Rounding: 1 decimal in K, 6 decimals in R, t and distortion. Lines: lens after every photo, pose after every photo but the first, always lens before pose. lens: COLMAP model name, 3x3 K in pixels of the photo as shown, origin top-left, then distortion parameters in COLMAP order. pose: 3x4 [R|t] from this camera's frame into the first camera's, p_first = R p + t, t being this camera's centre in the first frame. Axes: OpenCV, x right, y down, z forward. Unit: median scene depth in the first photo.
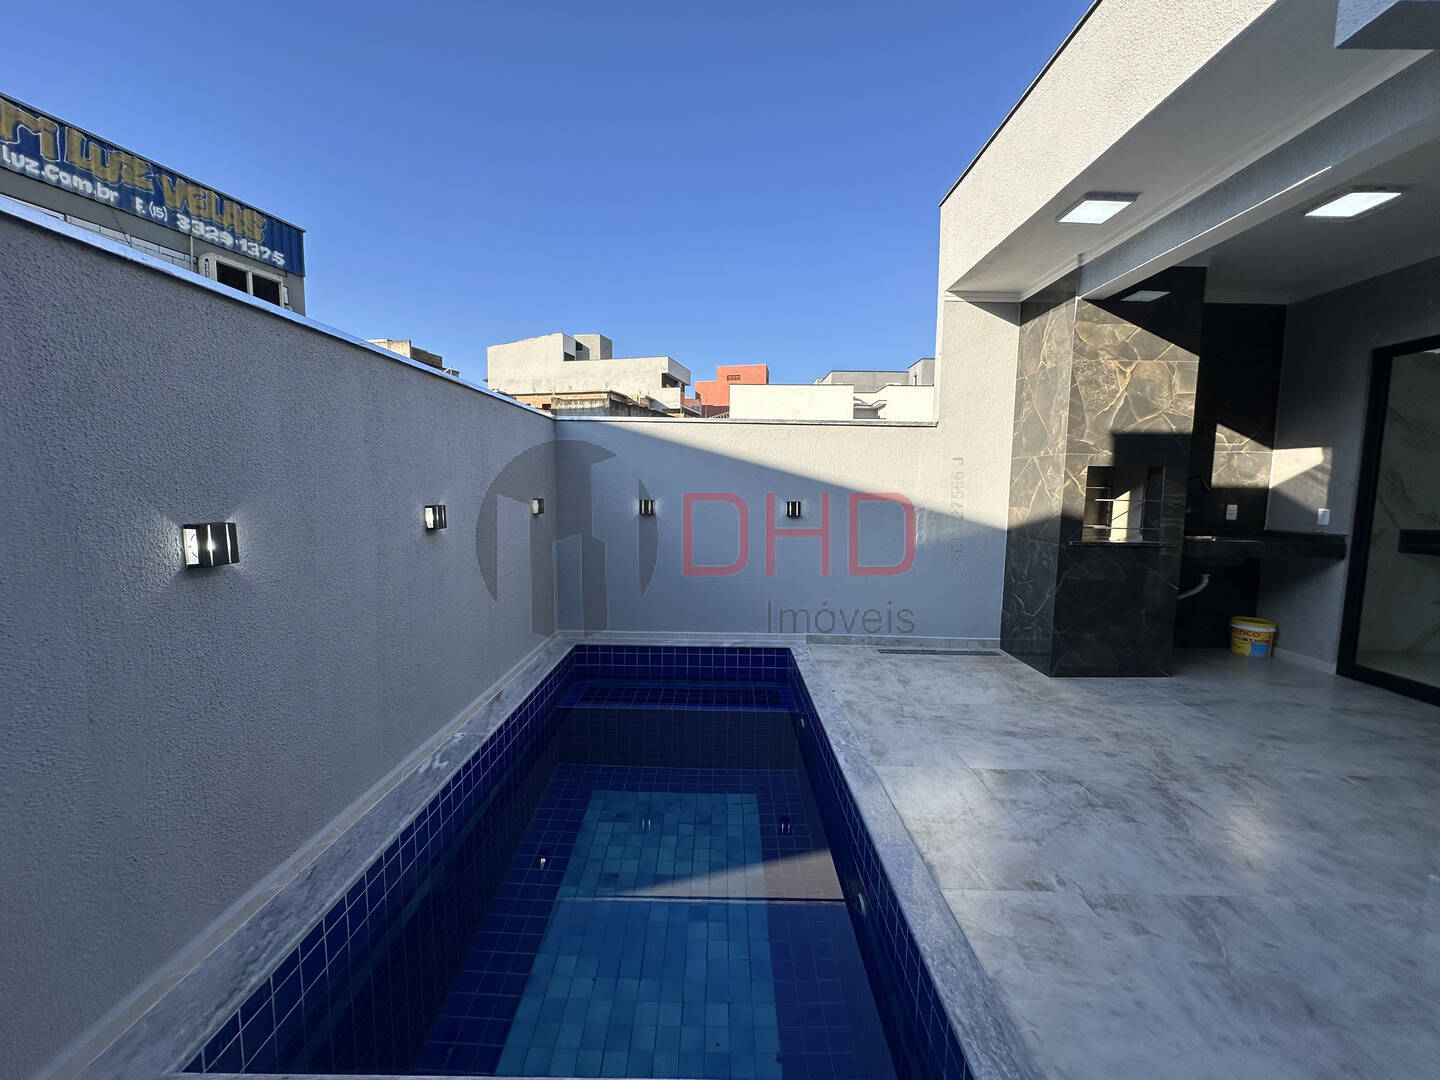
lens RADIAL K [[575.9, 0, 718.7], [0, 575.9, 541.8], [0, 0, 1]] dist [-0.009333, 0.000408]
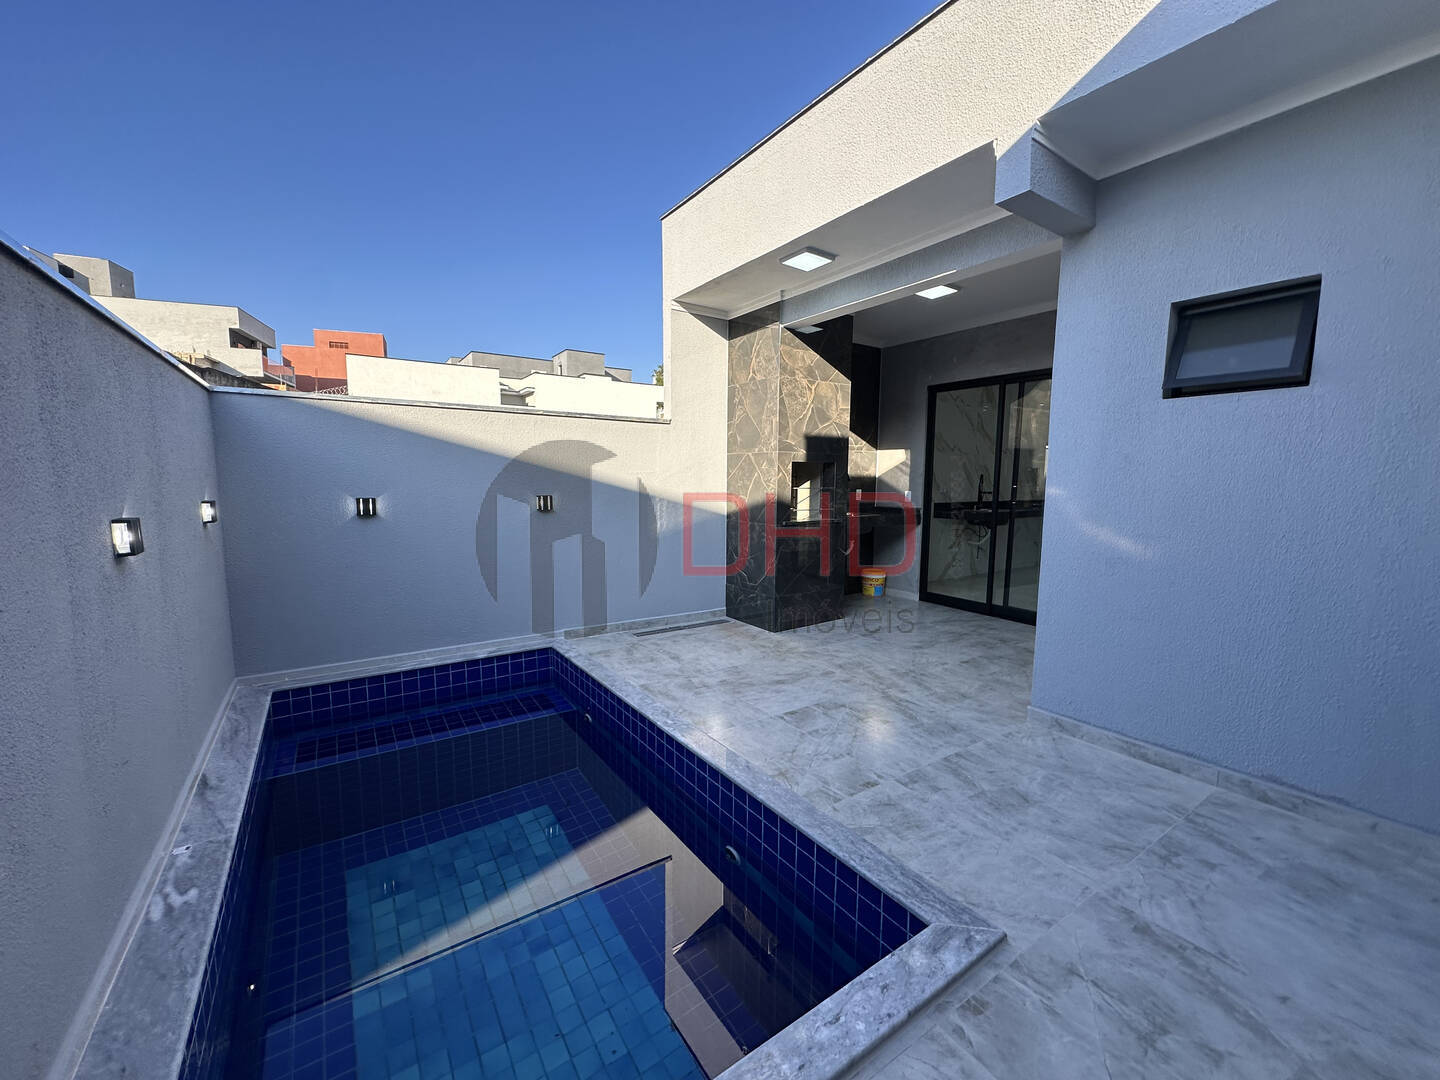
lens RADIAL K [[575.9, 0, 722.8], [0, 575.9, 540.4], [0, 0, 1]] dist [-0.009333, 0.000408]
pose [[0.817063, -0.070552, 0.572215, -0.204295], [0.060000, 0.997501, 0.037314, -0.014340], [-0.573418, 0.003845, 0.819254, 0.048616]]
